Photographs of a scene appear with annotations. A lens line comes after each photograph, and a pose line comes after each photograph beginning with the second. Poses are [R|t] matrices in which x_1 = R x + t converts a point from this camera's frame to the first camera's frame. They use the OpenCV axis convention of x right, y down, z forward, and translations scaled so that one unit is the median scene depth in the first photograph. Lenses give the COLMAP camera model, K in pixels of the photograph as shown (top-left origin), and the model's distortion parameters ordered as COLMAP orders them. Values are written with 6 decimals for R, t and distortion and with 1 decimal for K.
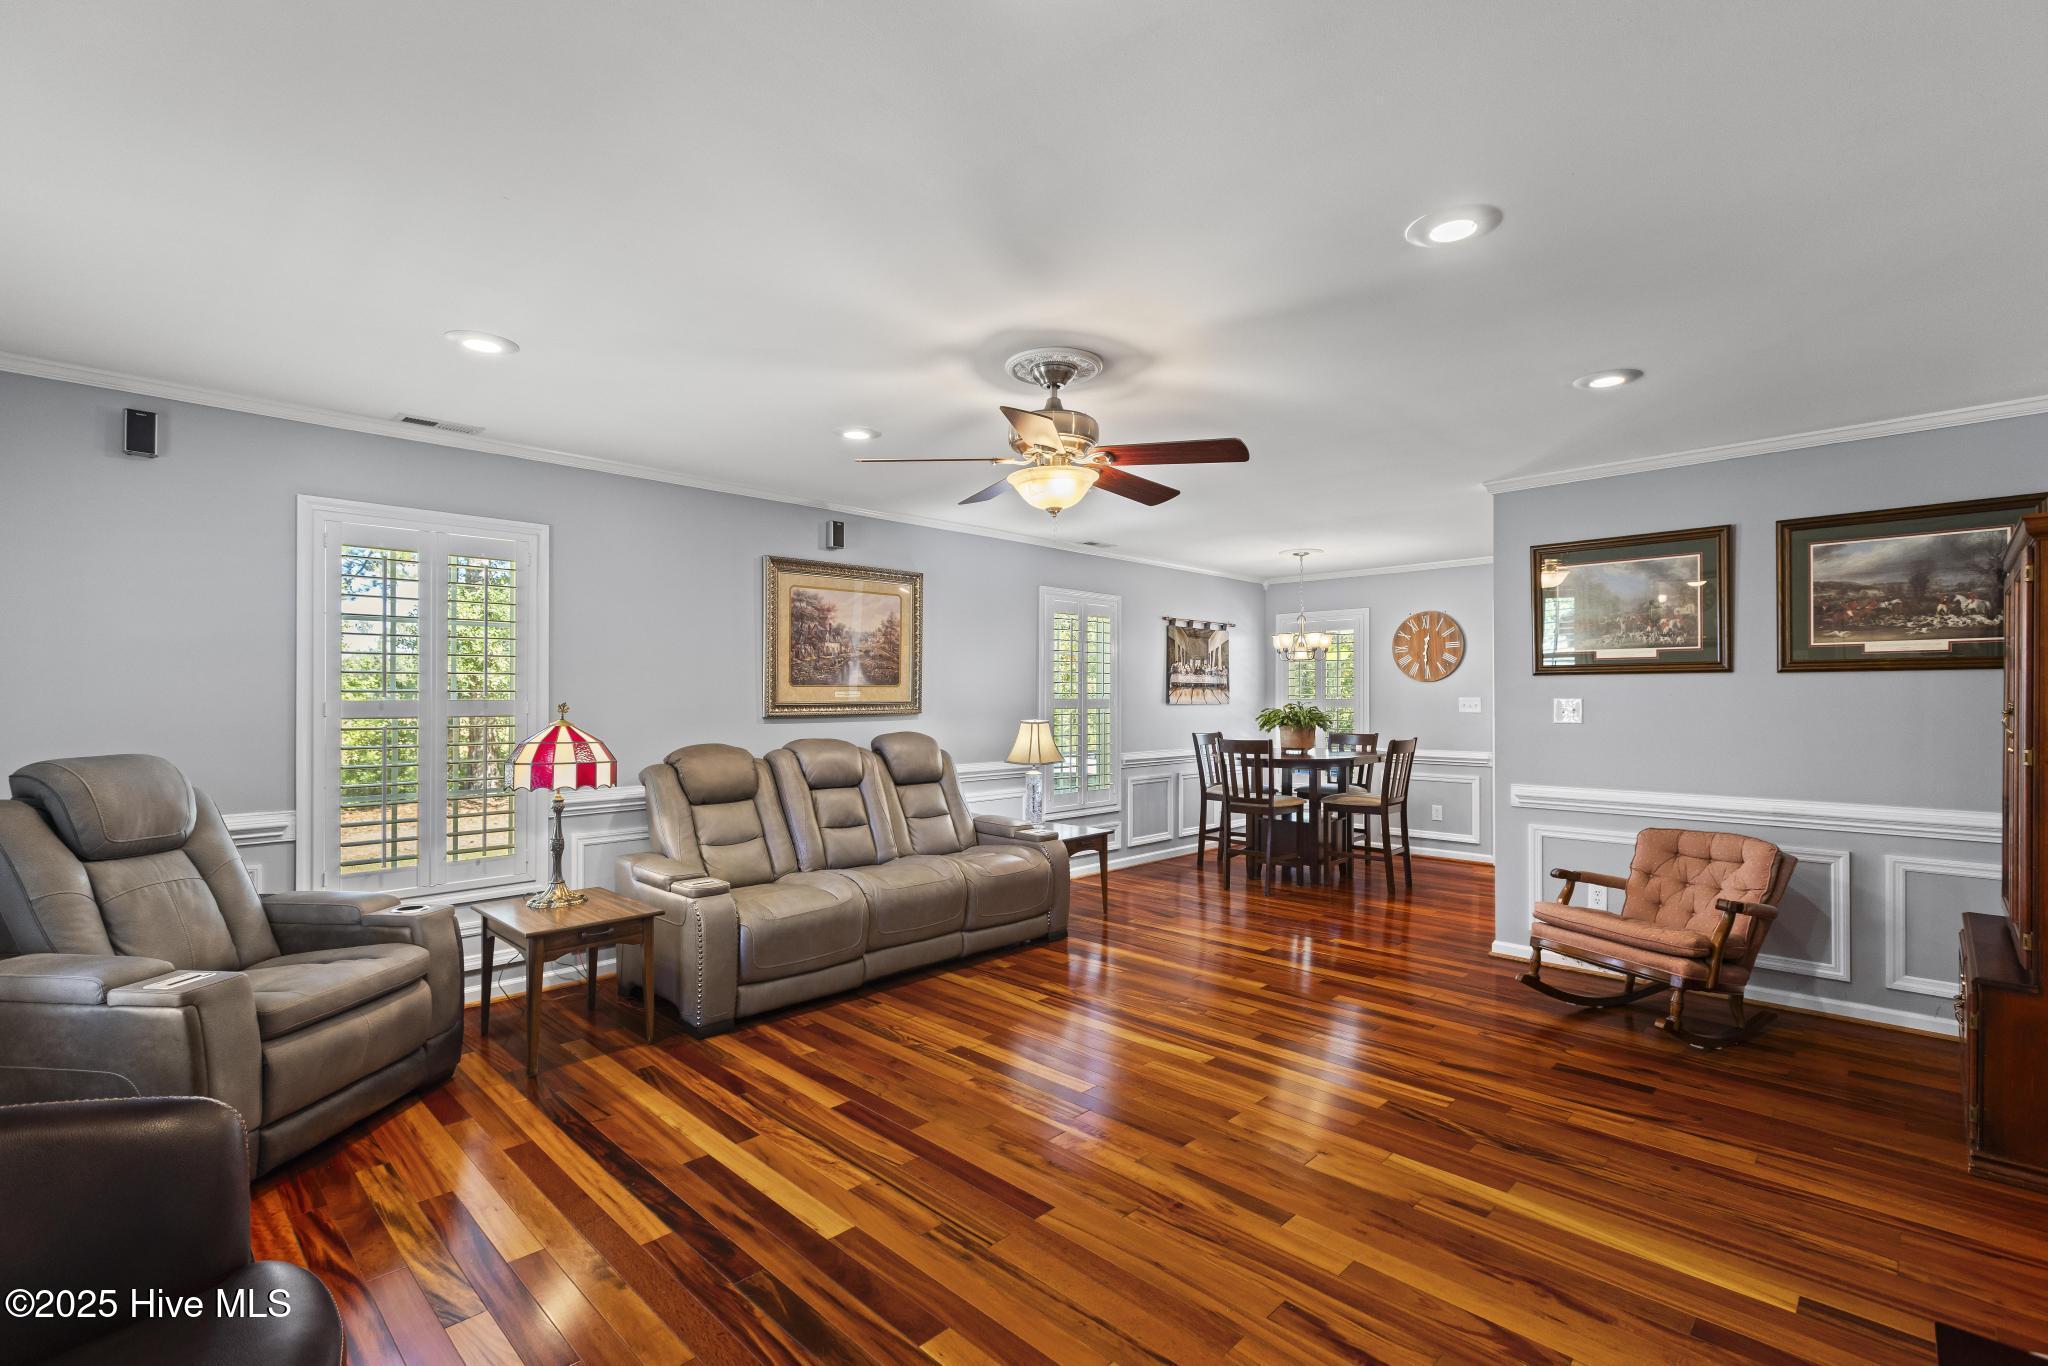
lens RADIAL K [[913.1, 0, 1024.6], [0, 913.1, 698.8], [0, 0, 1]] dist [0.001857, -0.000989]
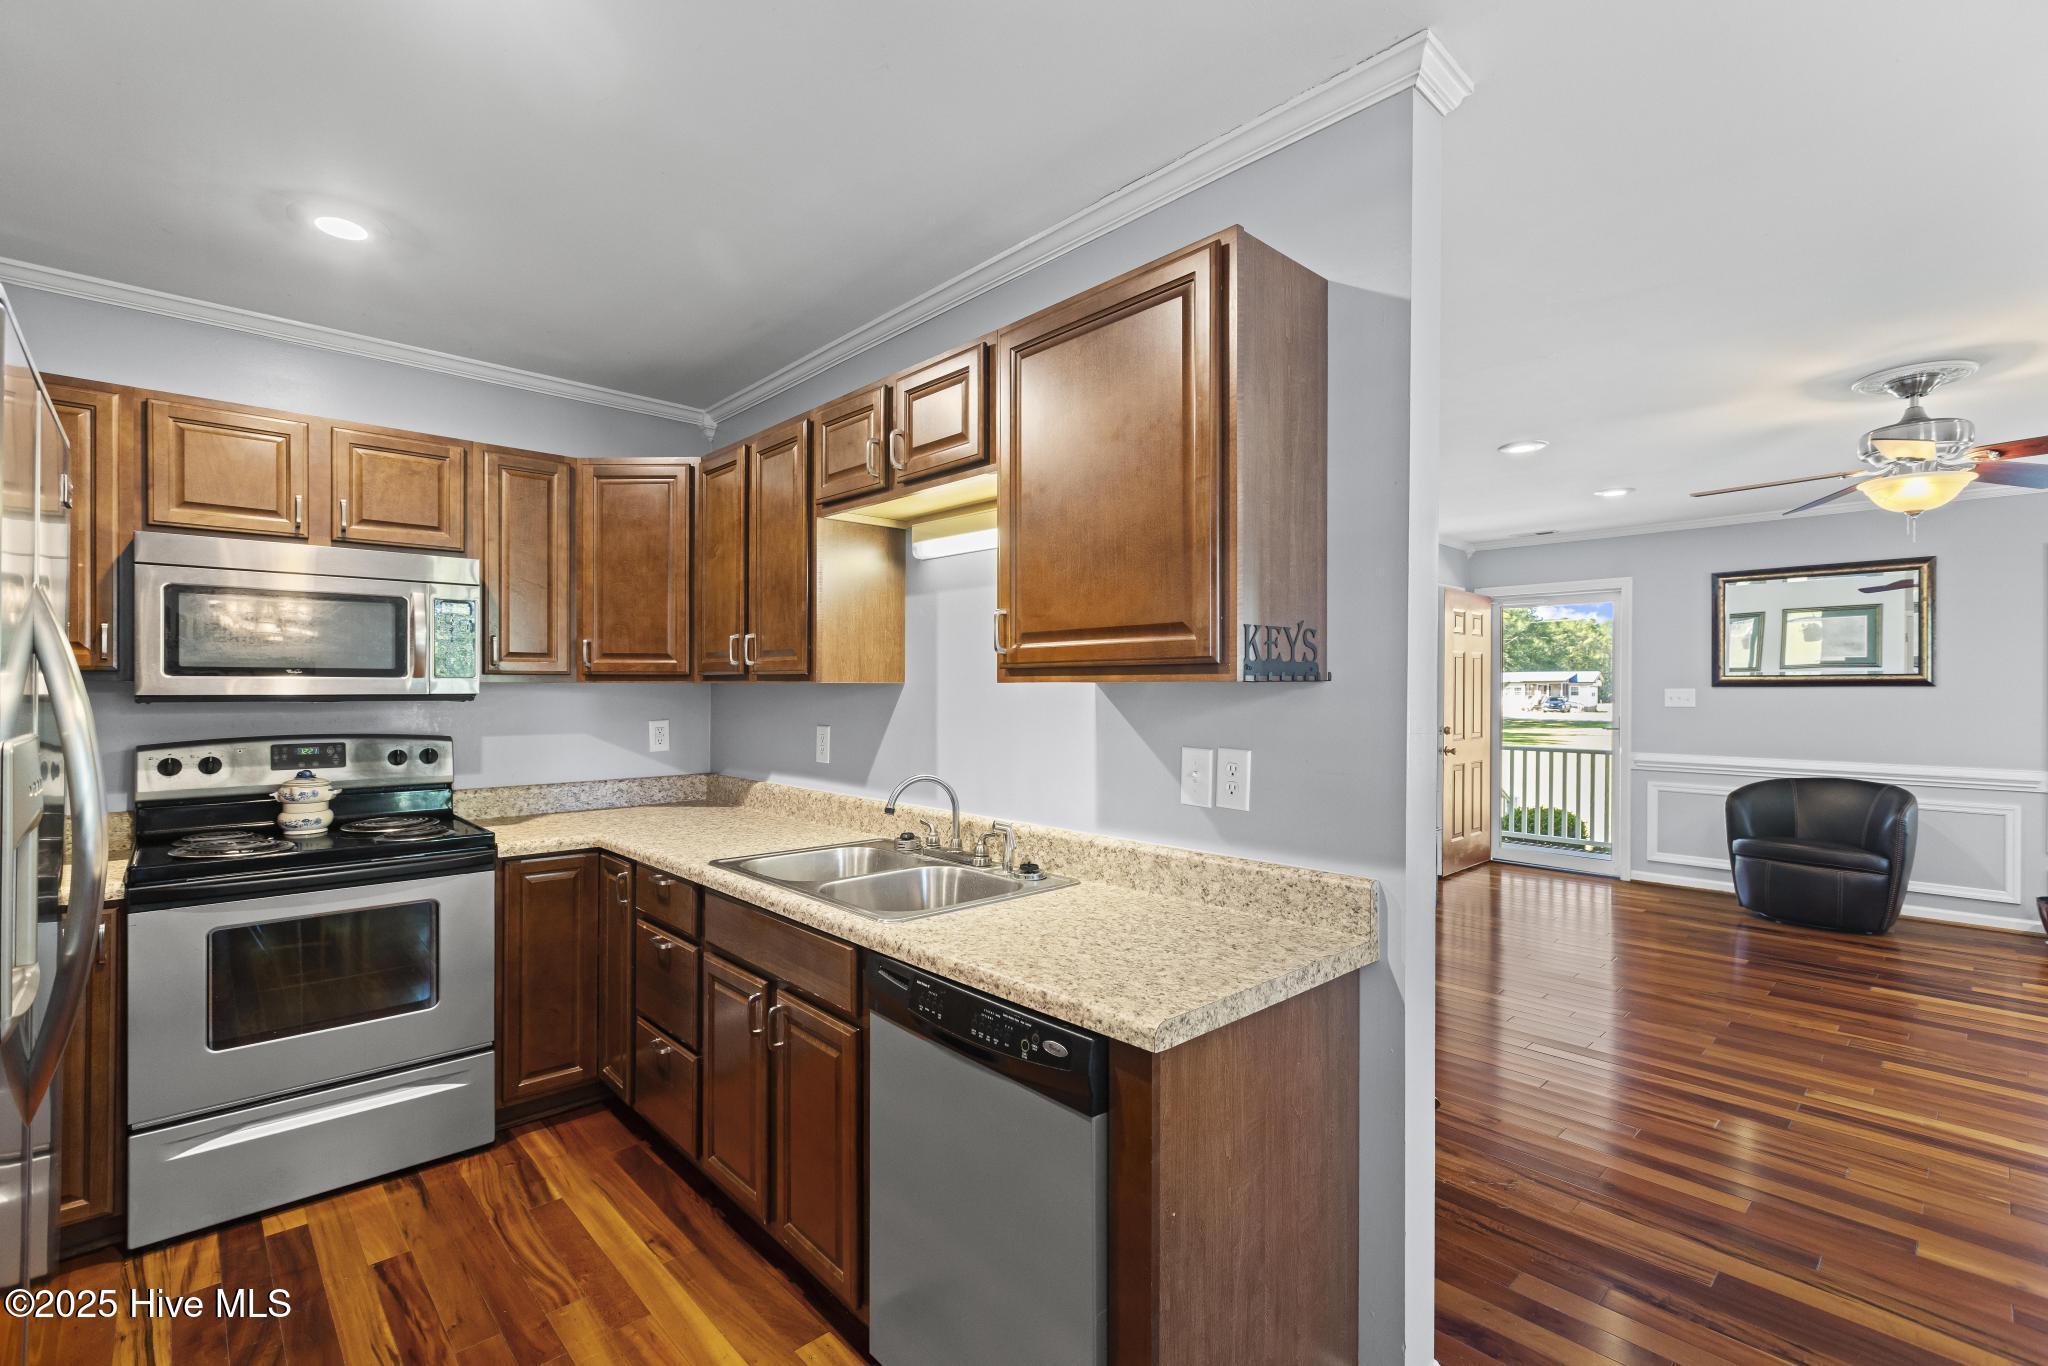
lens RADIAL K [[913.1, 0, 1028.8], [0, 913.1, 690.1], [0, 0, 1]] dist [0.001857, -0.000989]
pose [[-0.999283, -0.003455, 0.037708, 0.599740], [-0.003278, 0.999983, 0.004742, -0.000557], [-0.037724, 0.004615, -0.999278, 1.235607]]
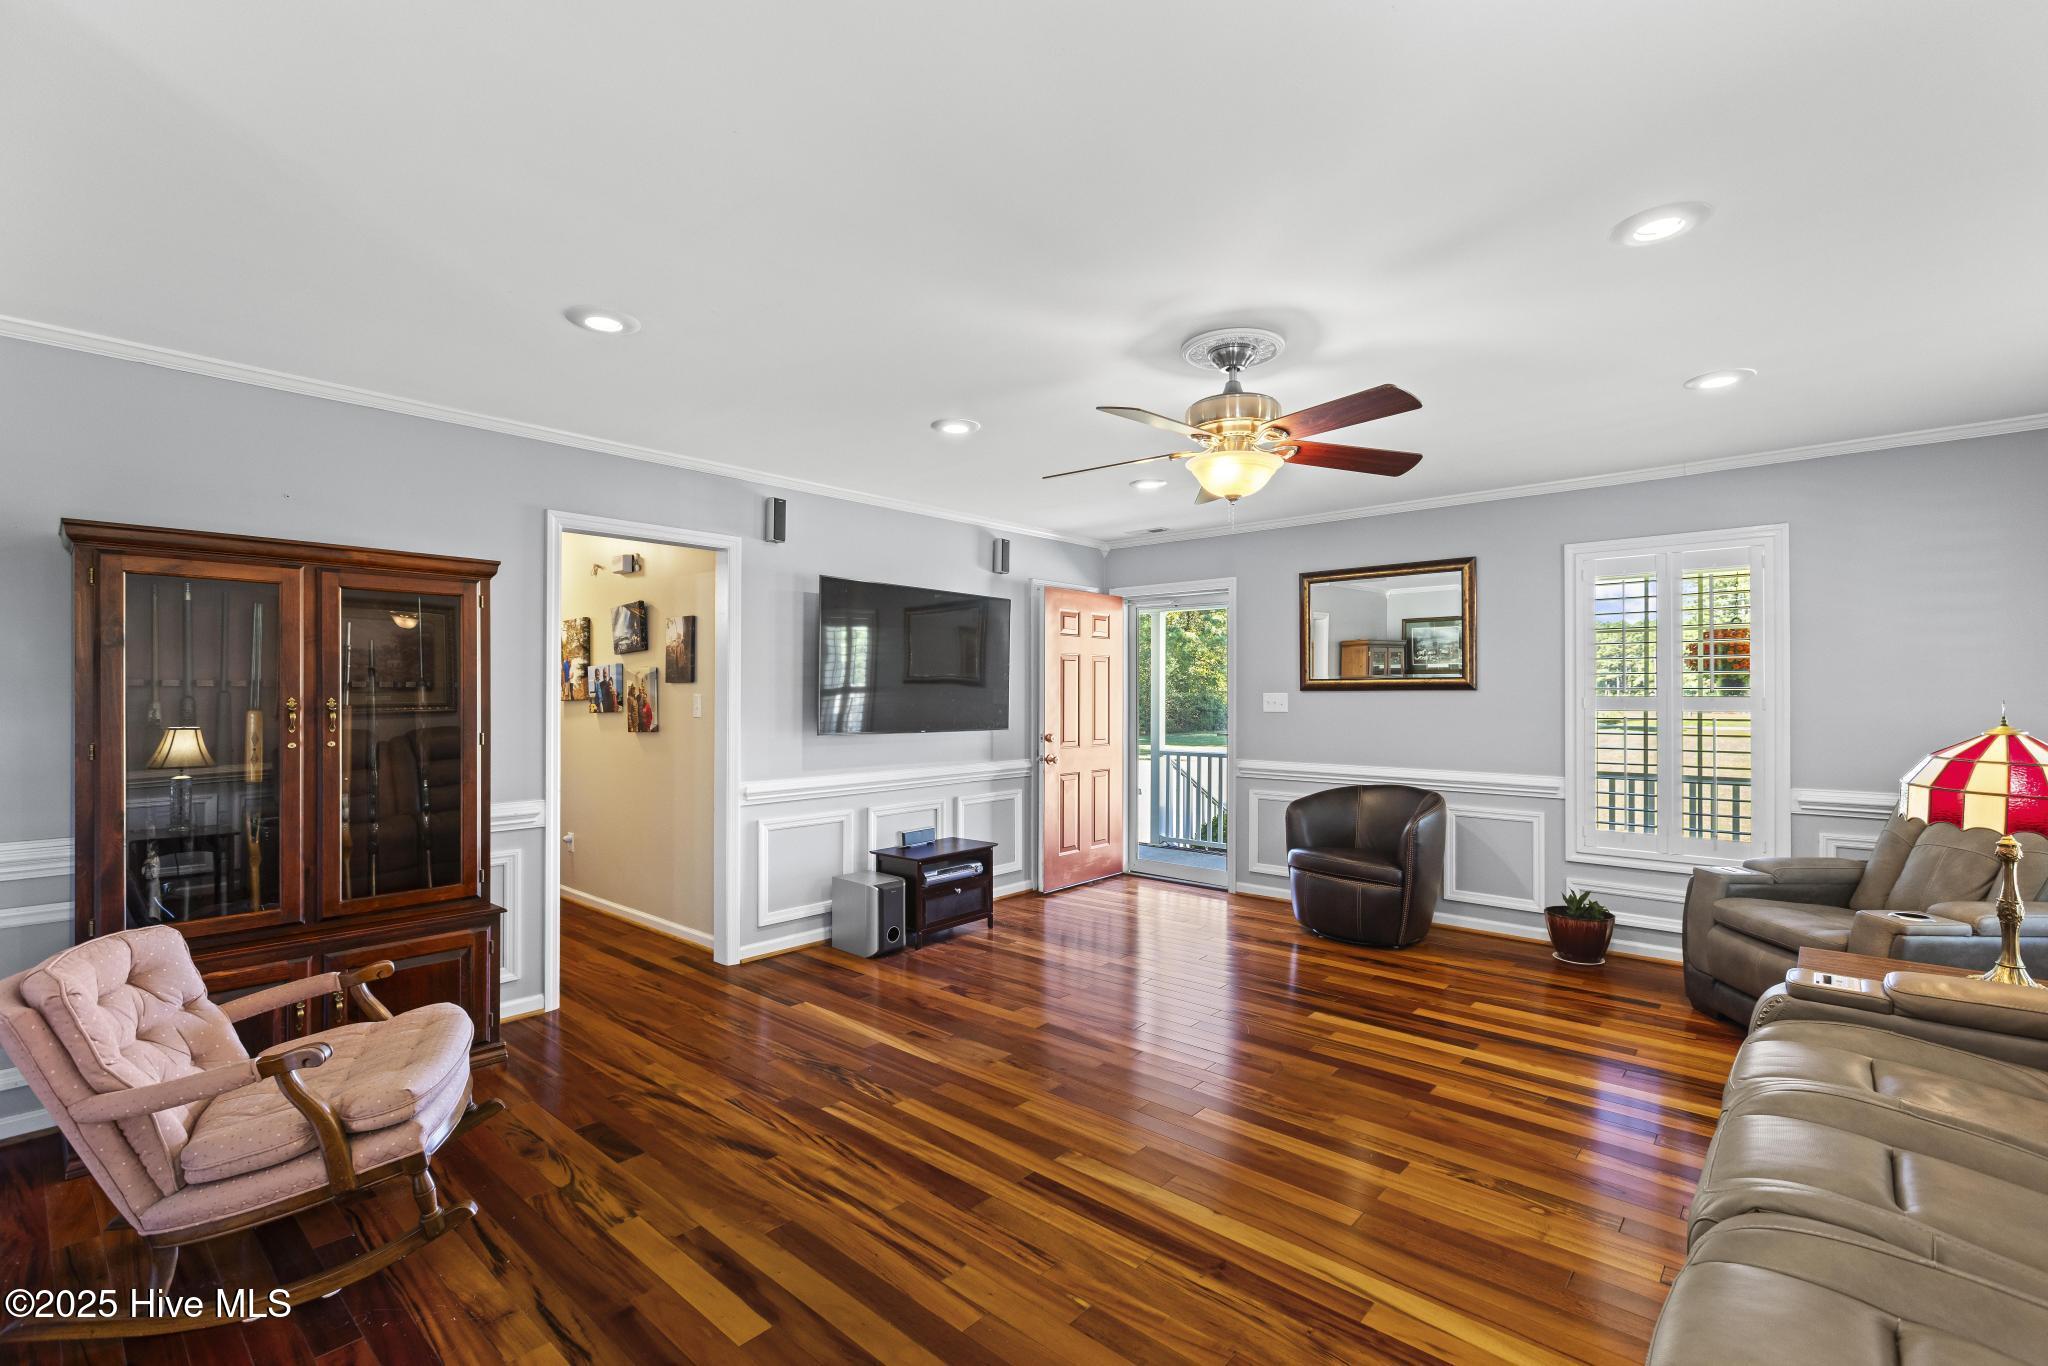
lens RADIAL K [[913.1, 0, 1035.2], [0, 913.1, 693.7], [0, 0, 1]] dist [0.001857, -0.000989]
pose [[-0.998195, -0.001253, -0.060045, 0.175759], [-0.001442, 0.999994, 0.003102, -0.001641], [0.060041, 0.003183, -0.998191, 1.143852]]
